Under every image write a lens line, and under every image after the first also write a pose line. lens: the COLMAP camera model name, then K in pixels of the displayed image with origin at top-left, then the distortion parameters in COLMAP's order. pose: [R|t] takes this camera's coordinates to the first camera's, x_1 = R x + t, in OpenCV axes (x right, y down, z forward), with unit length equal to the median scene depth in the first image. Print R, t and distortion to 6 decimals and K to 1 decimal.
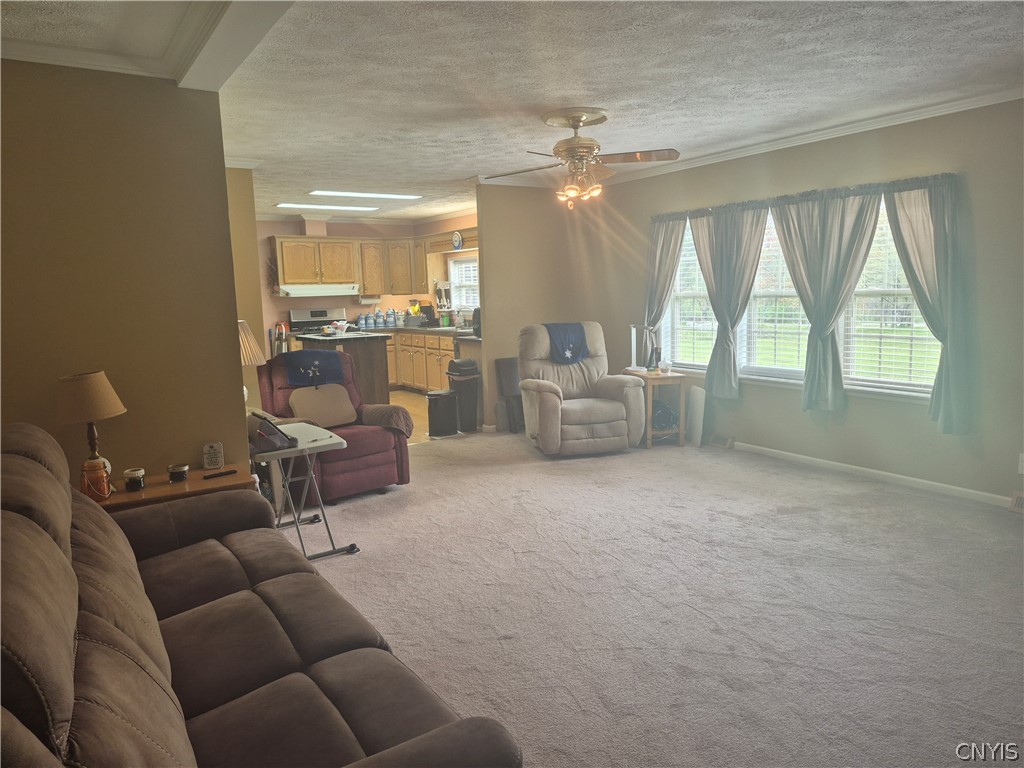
lens RADIAL K [[703.0, 0, 523.3], [0, 703.0, 376.1], [0, 0, 1]] dist [0.070595, -0.076113]
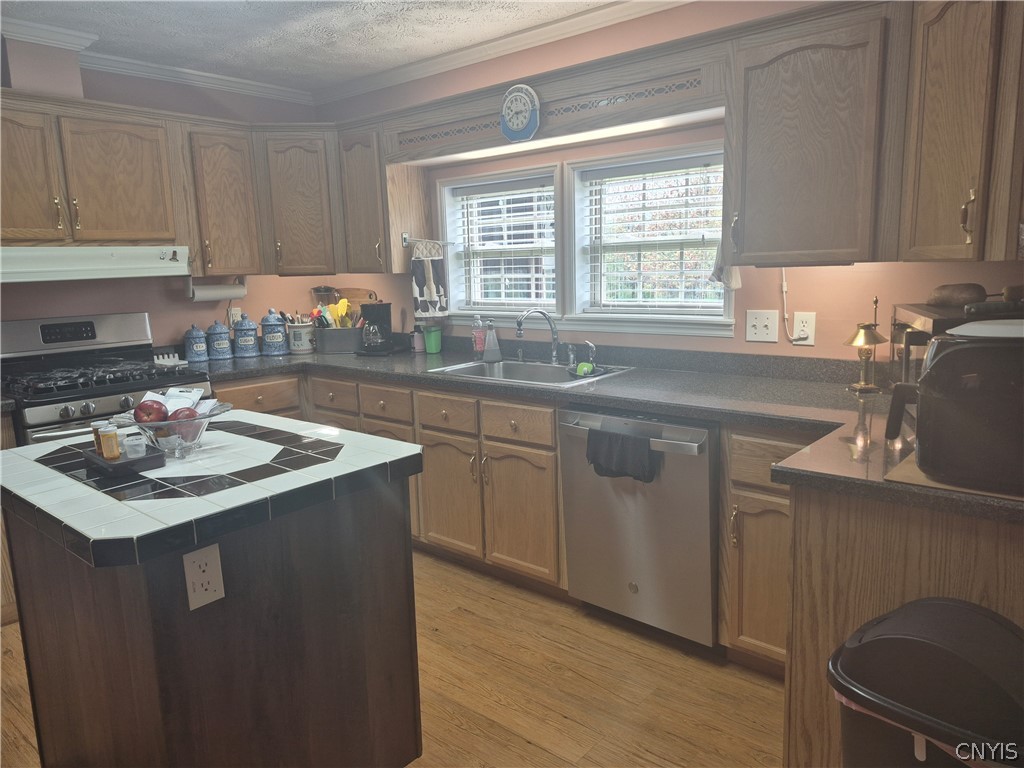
lens RADIAL K [[703.0, 0, 504.3], [0, 703.0, 381.6], [0, 0, 1]] dist [0.070595, -0.076113]
pose [[0.964866, -0.042341, 0.259310, -0.175603], [0.033700, 0.998721, 0.037679, -0.069473], [-0.260574, -0.027616, 0.965059, 0.607328]]
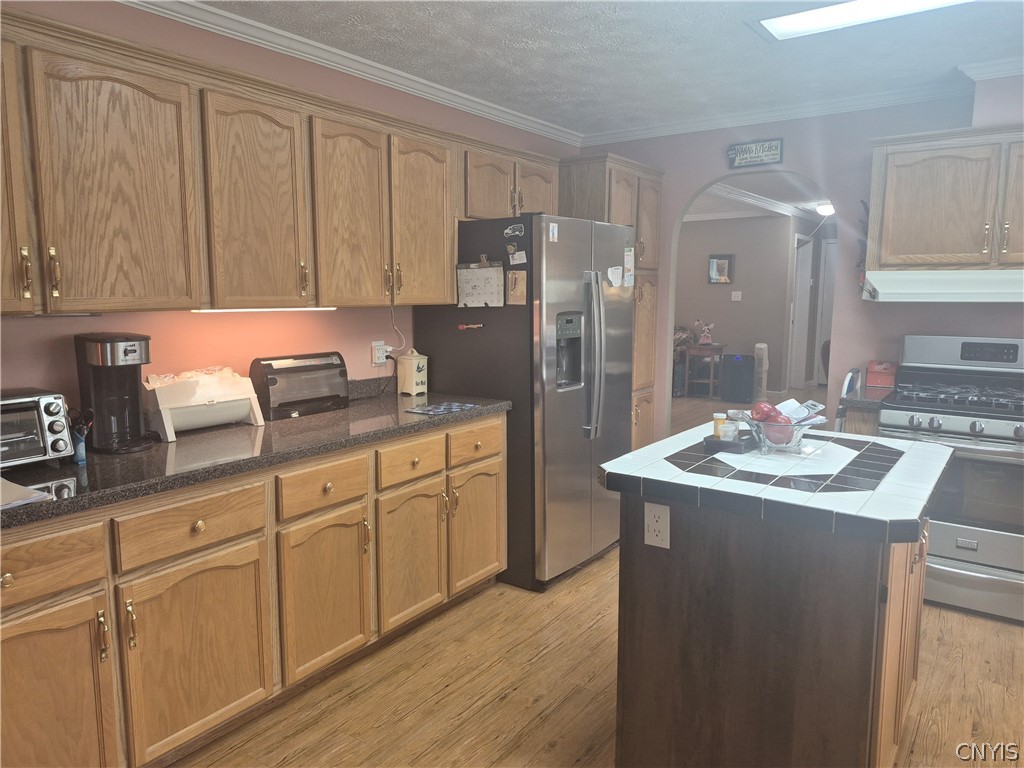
lens RADIAL K [[703.0, 0, 518.7], [0, 703.0, 380.8], [0, 0, 1]] dist [0.070595, -0.076113]
pose [[0.341183, 0.147524, -0.928348, -0.036535], [-0.129390, 0.985578, 0.109065, -0.082005], [0.931049, 0.082908, 0.355351, 0.654106]]
